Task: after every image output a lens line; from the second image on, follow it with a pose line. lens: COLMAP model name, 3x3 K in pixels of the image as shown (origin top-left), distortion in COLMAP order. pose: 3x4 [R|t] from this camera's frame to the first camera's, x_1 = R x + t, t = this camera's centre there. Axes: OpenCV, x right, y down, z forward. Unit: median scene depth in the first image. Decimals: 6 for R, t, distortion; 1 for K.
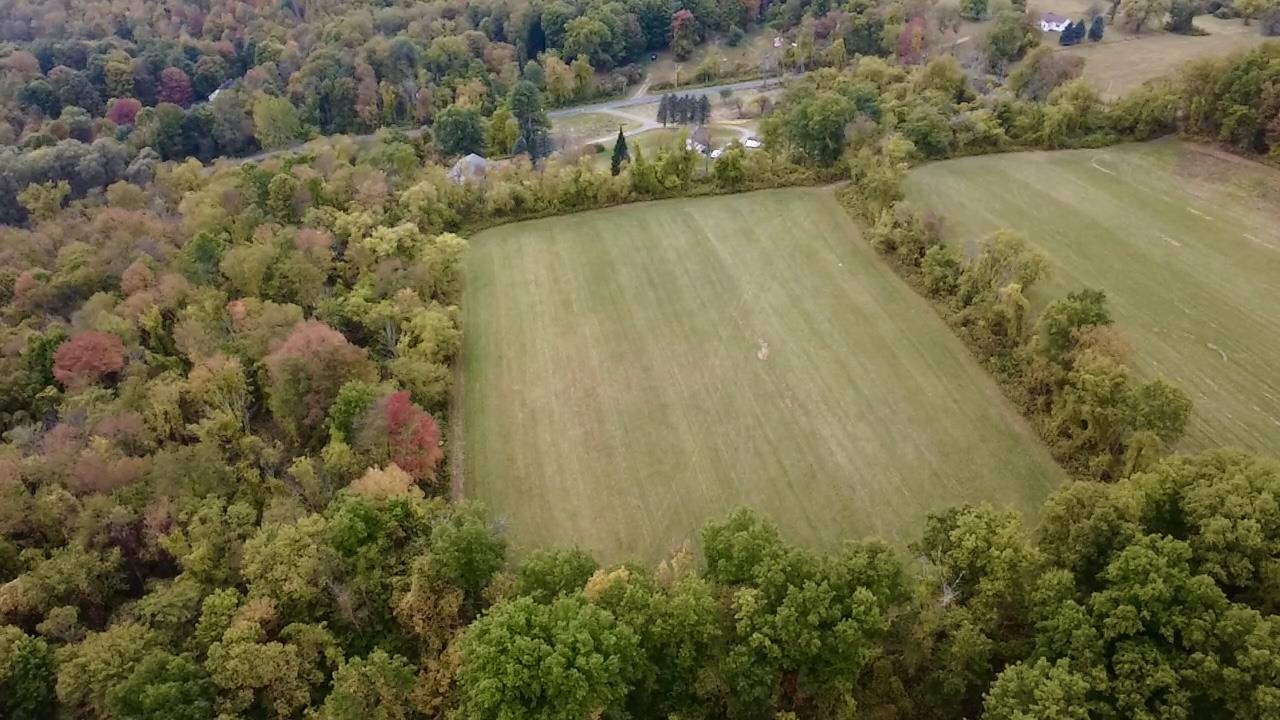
lens RADIAL K [[937.5, 0, 641.5], [0, 937.5, 355.9], [0, 0, 1]] dist [-0.000412, -0.003263]
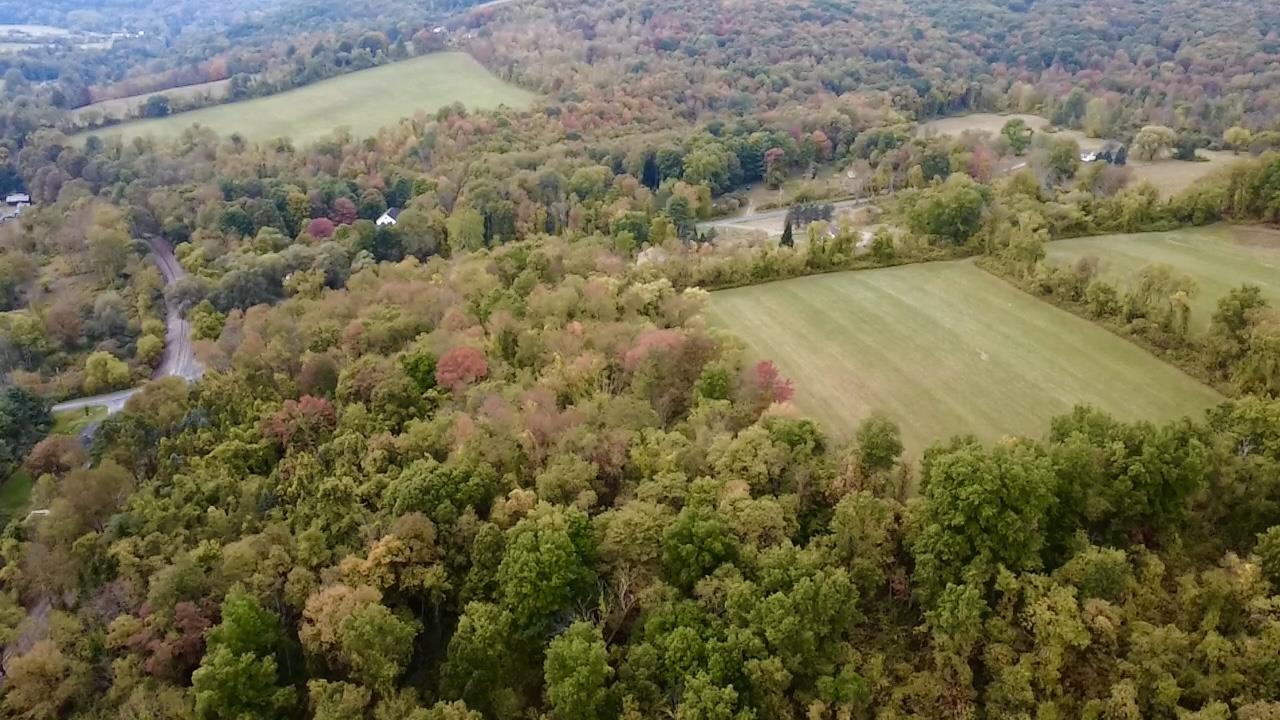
lens RADIAL K [[937.5, 0, 642.6], [0, 937.5, 357.5], [0, 0, 1]] dist [-0.000412, -0.003263]
pose [[0.998445, -0.021945, 0.051237, -0.290722], [0.030990, 0.982620, -0.183022, 0.158010], [-0.046330, 0.184326, 0.981773, -0.162746]]
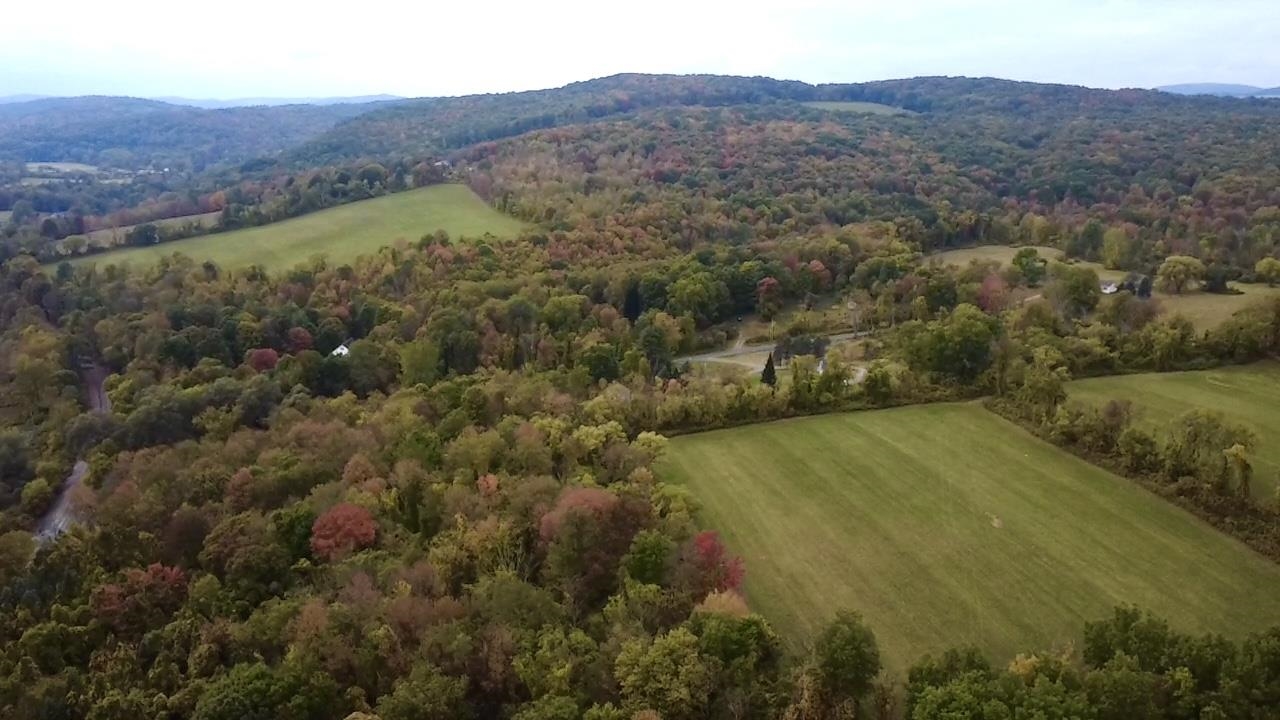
lens RADIAL K [[937.5, 0, 641.7], [0, 937.5, 358.0], [0, 0, 1]] dist [-0.000412, -0.003263]
pose [[0.999525, -0.007302, 0.029939, -0.210569], [0.016501, 0.947331, -0.319830, 0.108270], [-0.026027, 0.320172, 0.947002, -0.012823]]
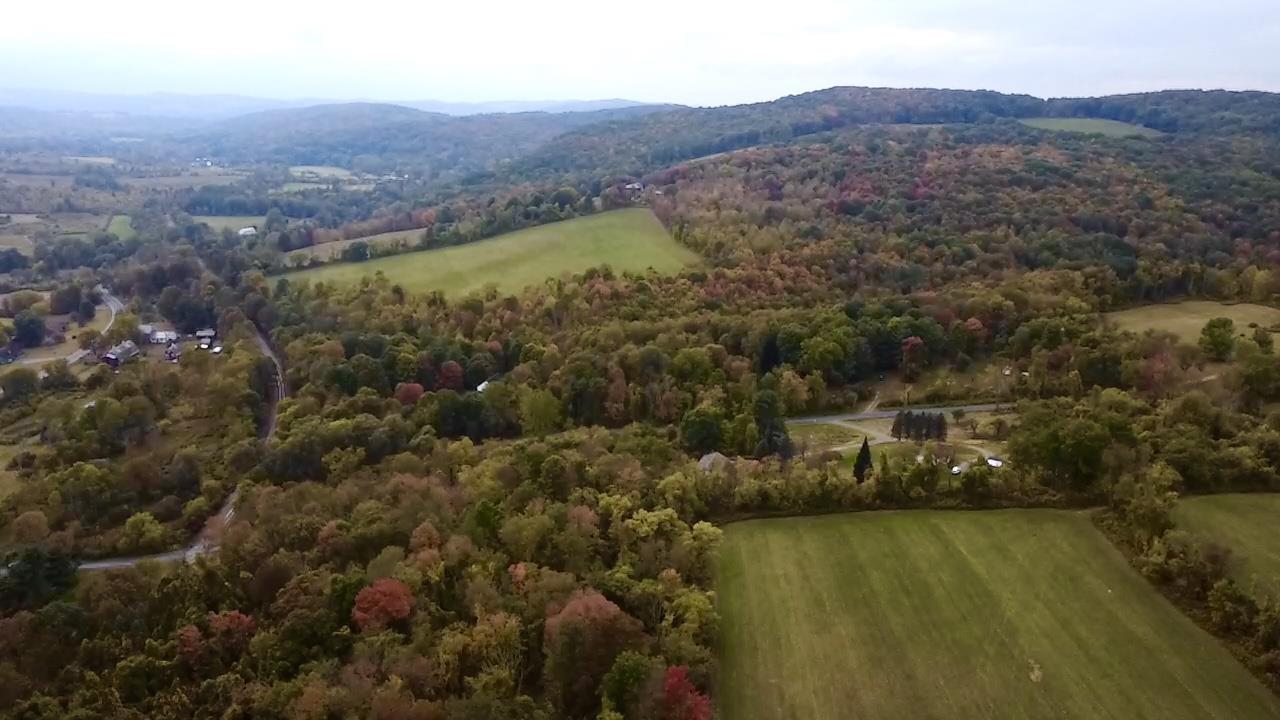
lens RADIAL K [[937.5, 0, 642.2], [0, 937.5, 360.4], [0, 0, 1]] dist [-0.000412, -0.003263]
pose [[0.978486, 0.055593, -0.198681, -0.065650], [-0.115995, 0.944631, -0.306949, 0.024649], [0.170616, 0.323392, 0.930757, -0.039033]]
